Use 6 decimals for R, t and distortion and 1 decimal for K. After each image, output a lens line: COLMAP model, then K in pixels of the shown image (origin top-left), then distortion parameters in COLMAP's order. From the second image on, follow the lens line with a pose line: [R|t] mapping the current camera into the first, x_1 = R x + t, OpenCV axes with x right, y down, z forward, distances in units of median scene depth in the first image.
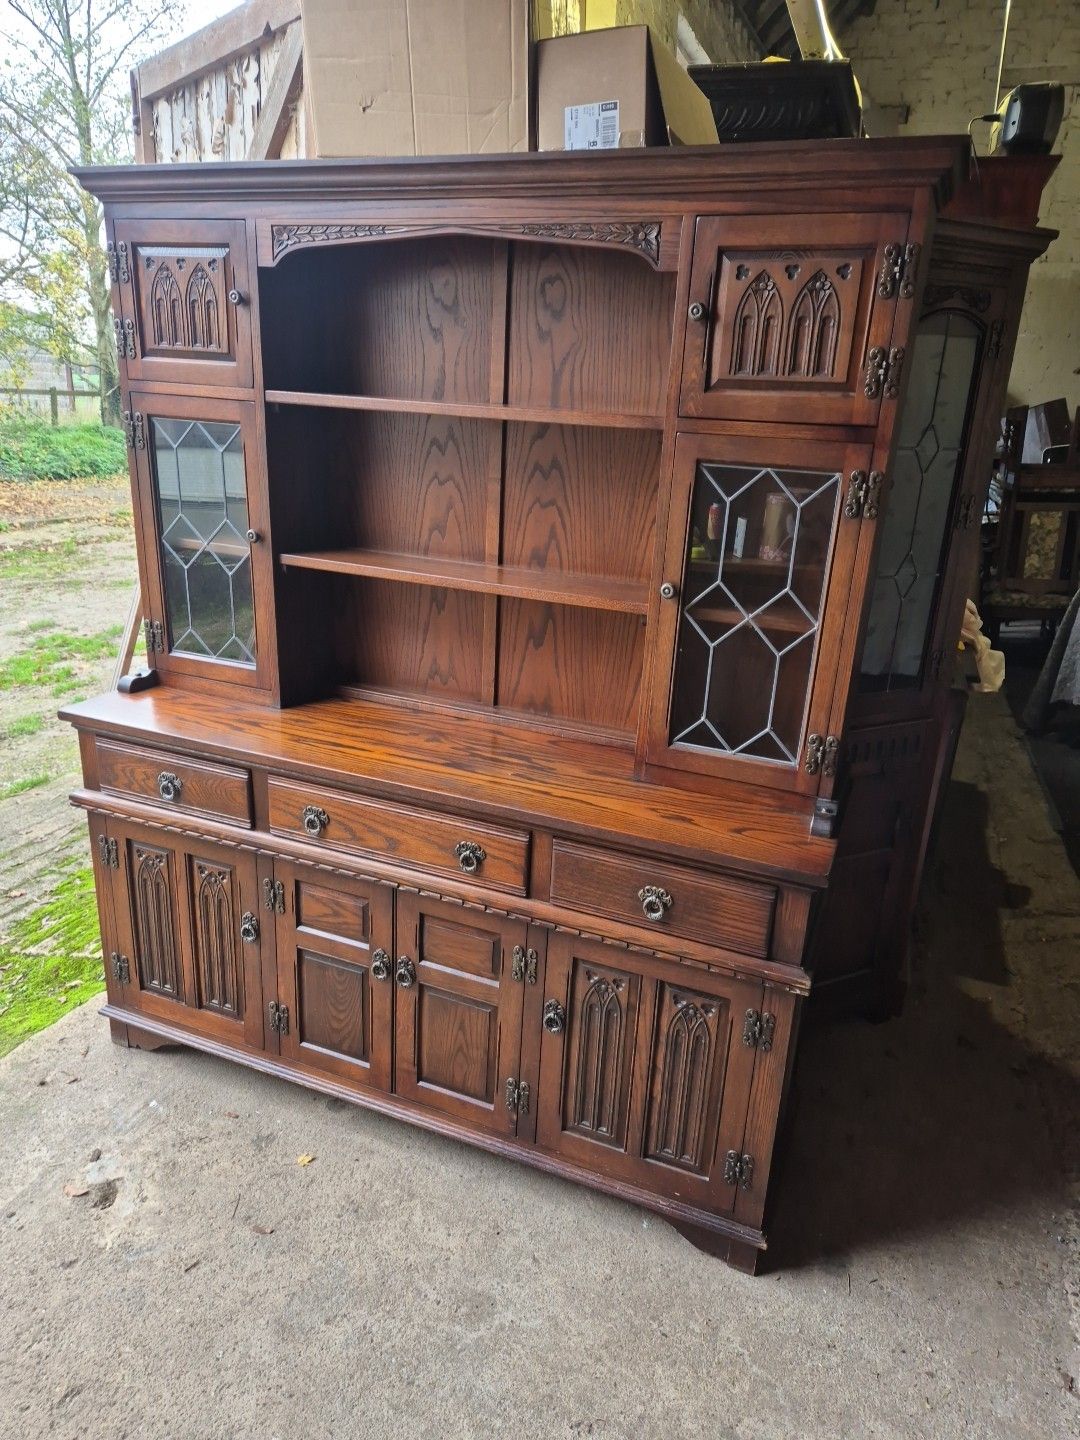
lens RADIAL K [[964.1, 0, 545.6], [0, 964.1, 721.2], [0, 0, 1]] dist [0.068779, -0.062153]
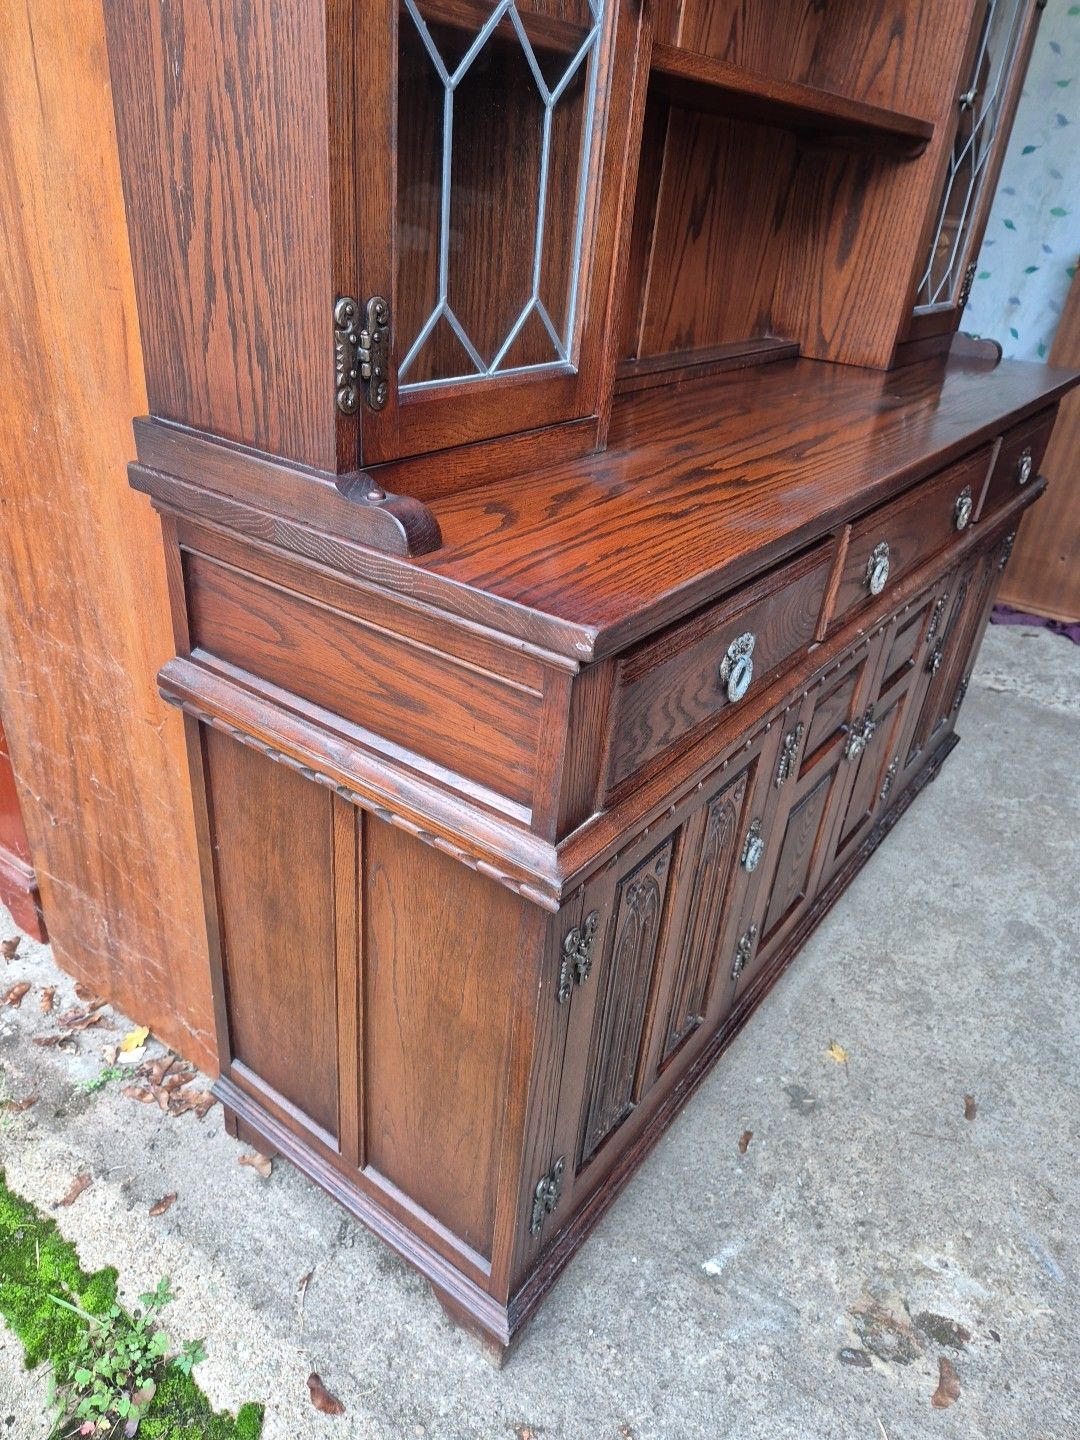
lens RADIAL K [[964.1, 0, 535.2], [0, 964.1, 703.5], [0, 0, 1]] dist [0.068779, -0.062153]
pose [[0.250329, -0.488053, 0.836146, -0.833348], [0.256655, 0.866197, 0.428755, -0.131221], [-0.933522, 0.107271, 0.342095, 1.028445]]
